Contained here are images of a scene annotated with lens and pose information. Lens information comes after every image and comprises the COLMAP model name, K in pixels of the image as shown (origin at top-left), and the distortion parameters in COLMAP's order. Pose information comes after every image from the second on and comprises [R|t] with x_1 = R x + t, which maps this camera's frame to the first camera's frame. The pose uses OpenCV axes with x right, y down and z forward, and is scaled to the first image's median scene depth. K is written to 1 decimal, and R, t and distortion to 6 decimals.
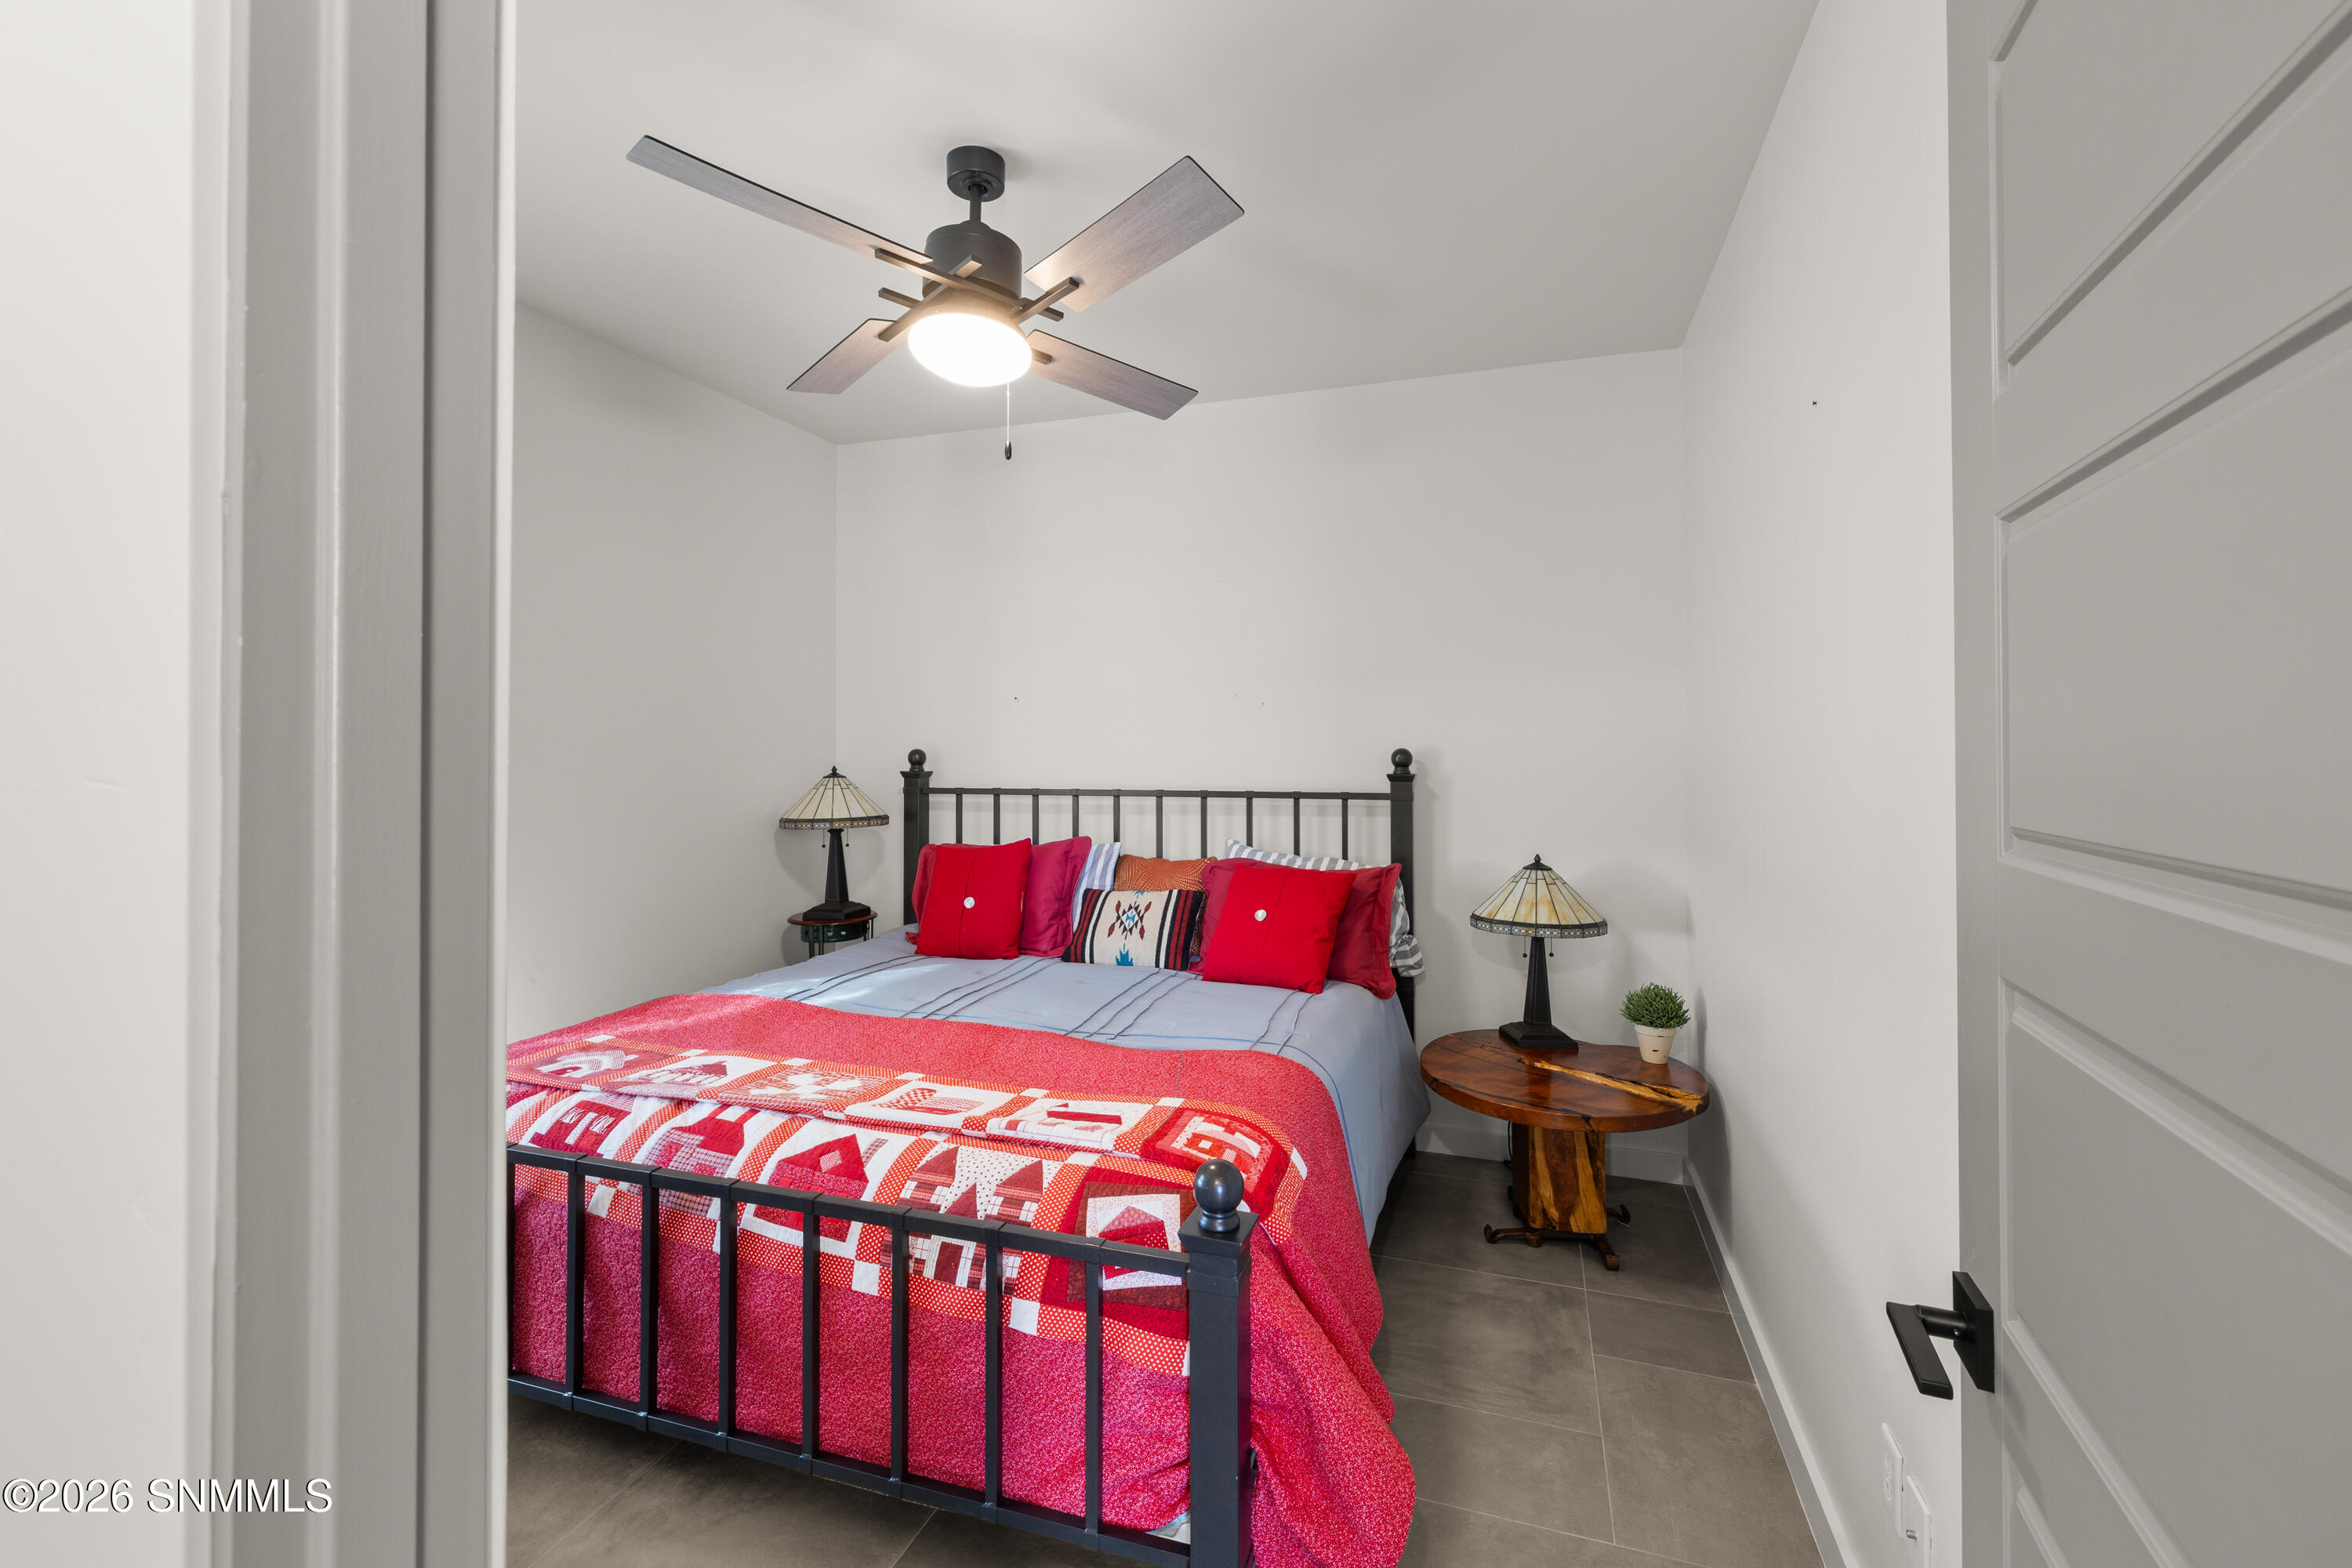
lens RADIAL K [[1015.6, 0, 1179.2], [0, 1015.6, 761.8], [0, 0, 1]] dist [0.004444, -0.000439]
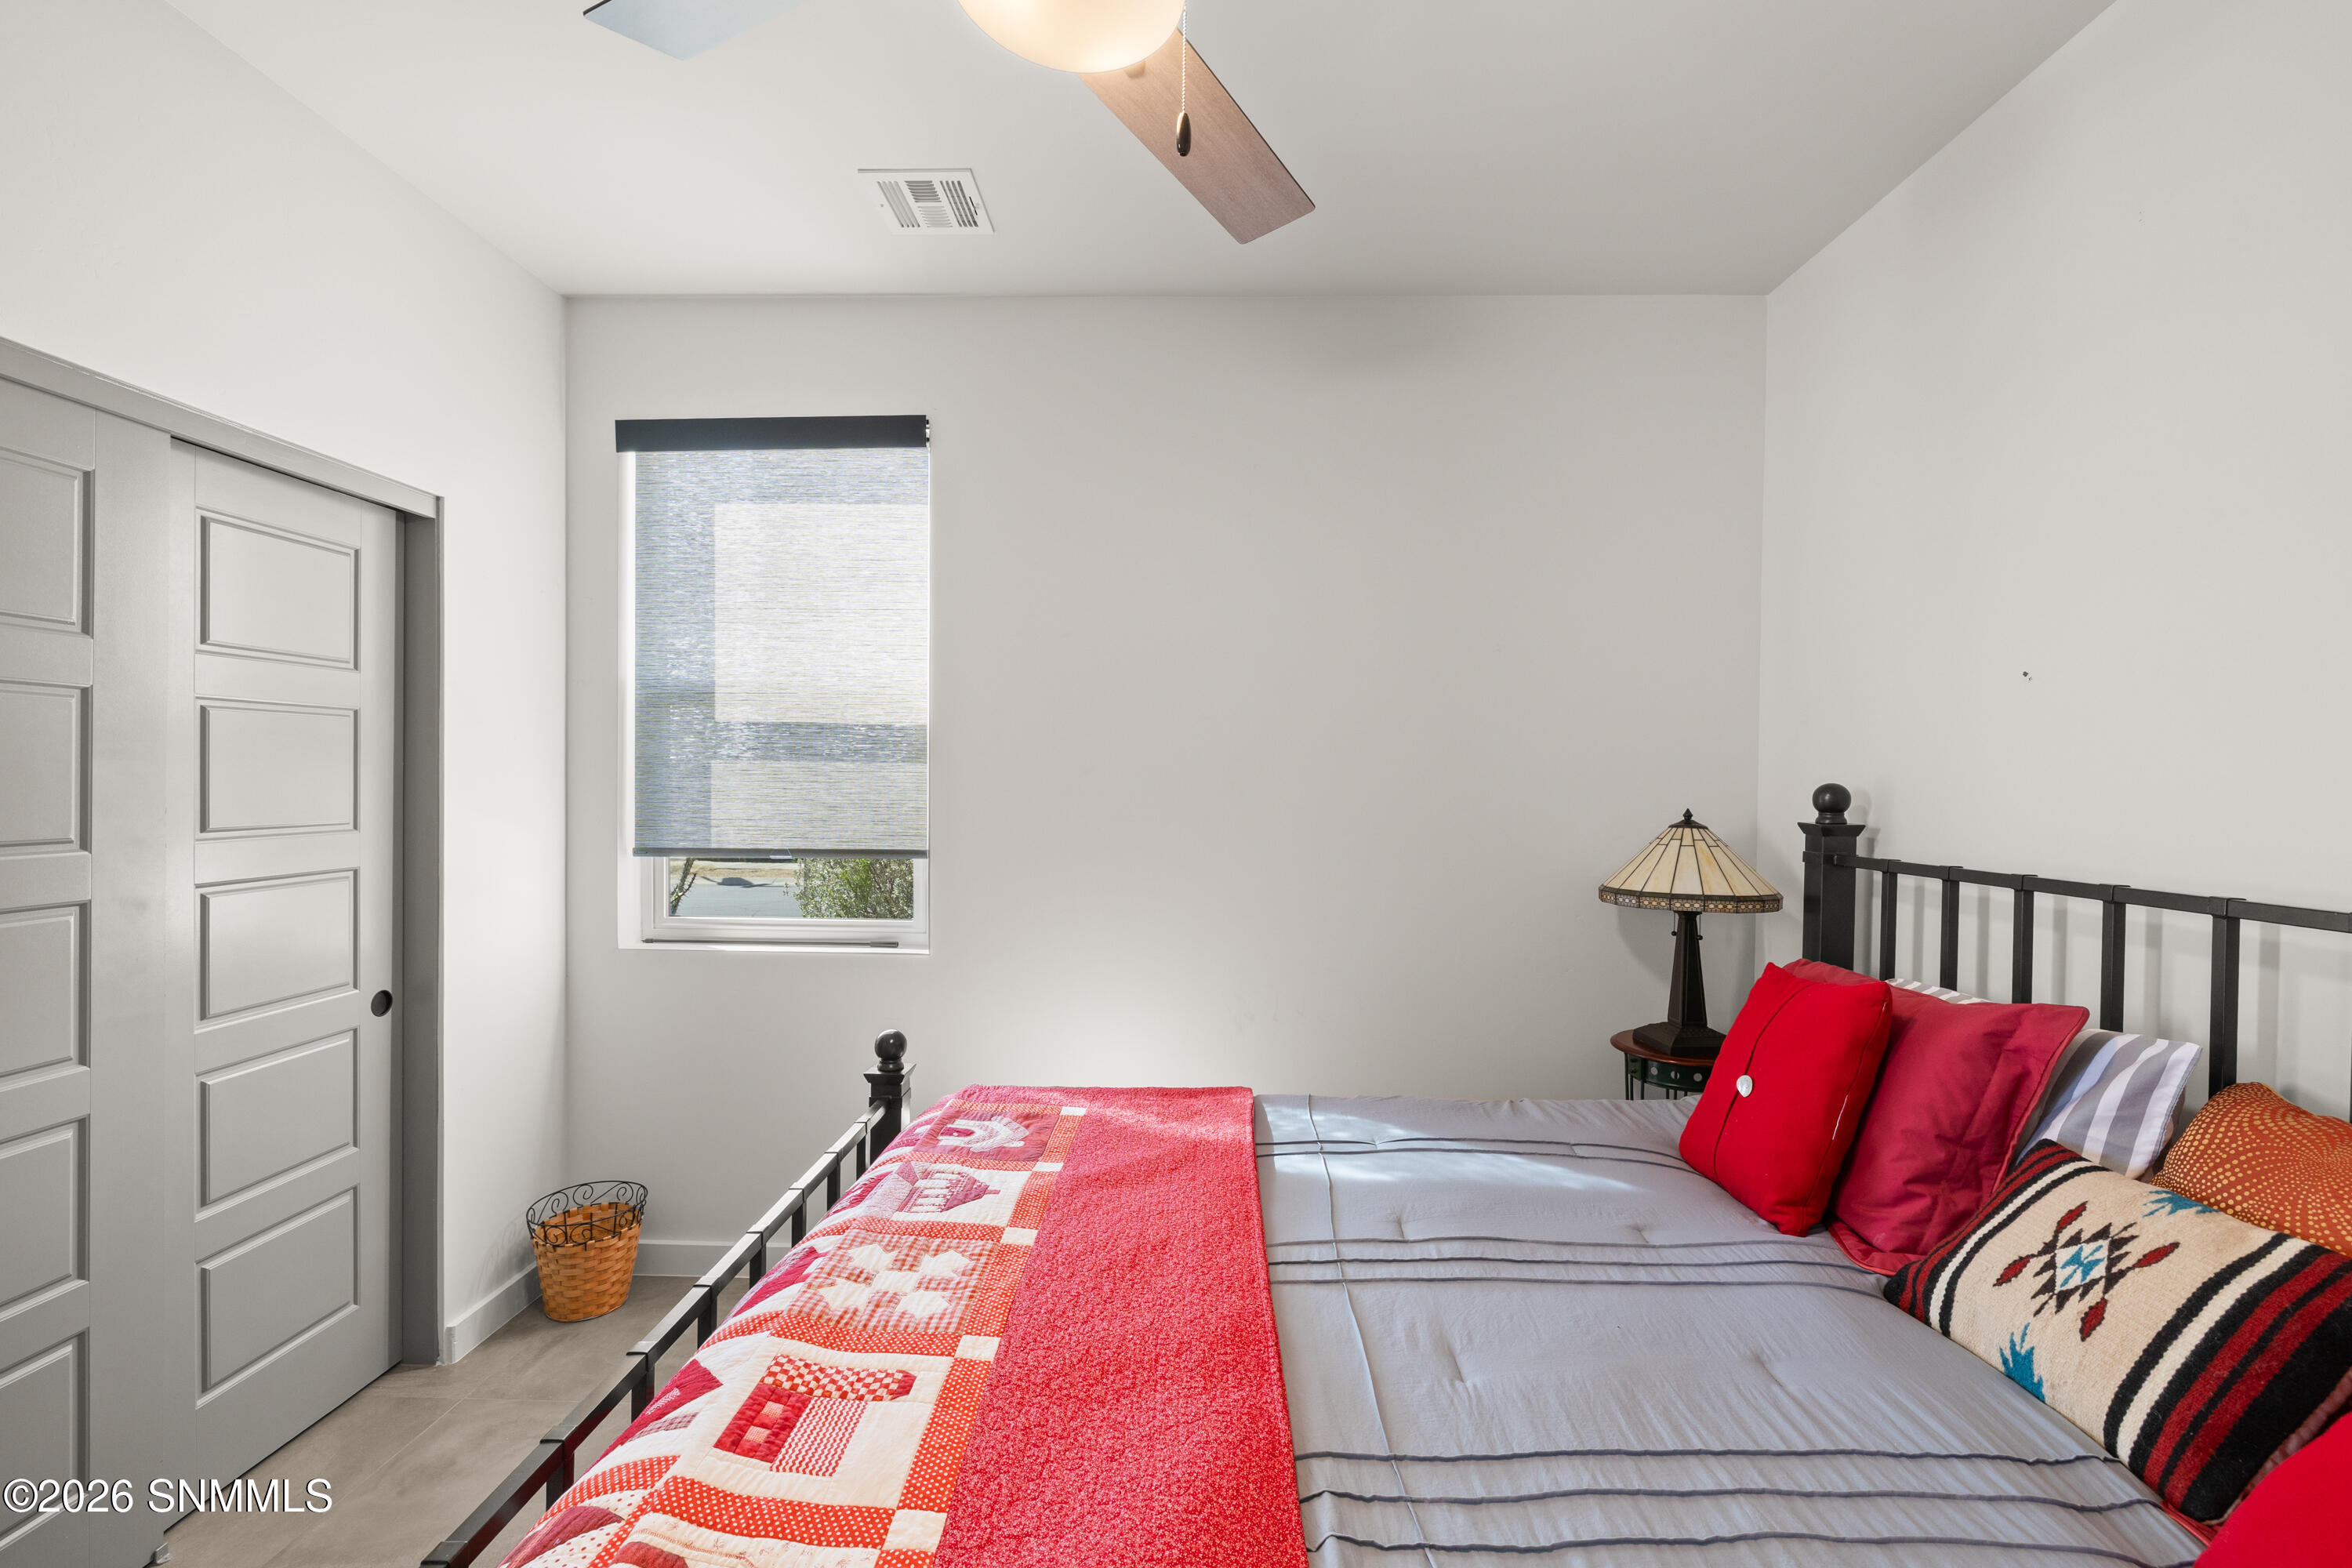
lens RADIAL K [[1015.6, 0, 1178.9], [0, 1015.6, 789.2], [0, 0, 1]] dist [0.004444, -0.000439]
pose [[0.292397, 0.008667, -0.956258, 0.169327], [-0.024318, 0.999703, 0.001625, -0.001771], [0.955988, 0.022779, 0.292521, 0.519151]]
